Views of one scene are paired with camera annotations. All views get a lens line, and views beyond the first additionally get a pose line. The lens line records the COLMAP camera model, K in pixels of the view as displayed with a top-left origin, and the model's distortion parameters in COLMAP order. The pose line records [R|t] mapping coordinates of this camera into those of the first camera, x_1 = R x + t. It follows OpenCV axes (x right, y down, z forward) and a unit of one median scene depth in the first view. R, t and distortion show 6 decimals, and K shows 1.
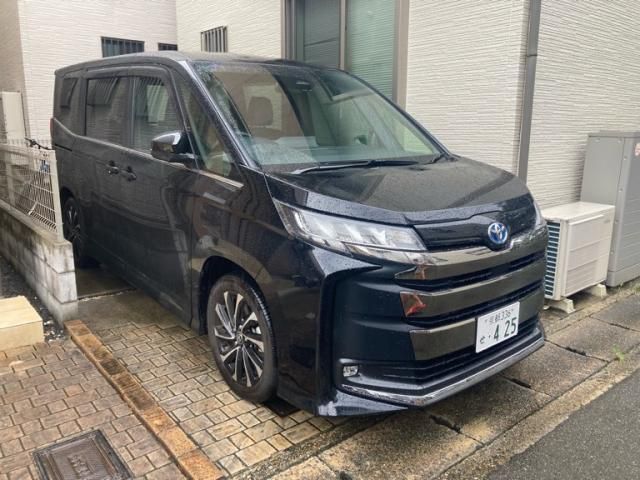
lens RADIAL K [[526.0, 0, 320.0], [0, 526.0, 240.0], [0, 0, 1]] dist [0.133793, -0.548536]
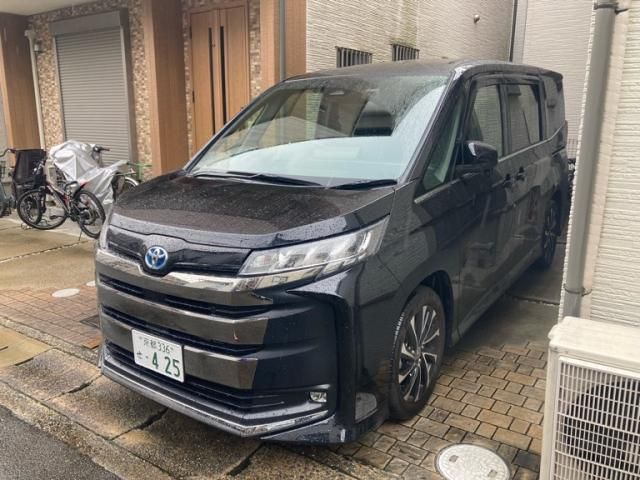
lens RADIAL K [[526.0, 0, 320.0], [0, 526.0, 240.0], [0, 0, 1]] dist [0.133793, -0.548536]
pose [[0.301787, 0.224344, -0.926604, 1.245848], [-0.227471, 0.960793, 0.158536, -0.251490], [0.925841, 0.162932, 0.340987, 0.895498]]
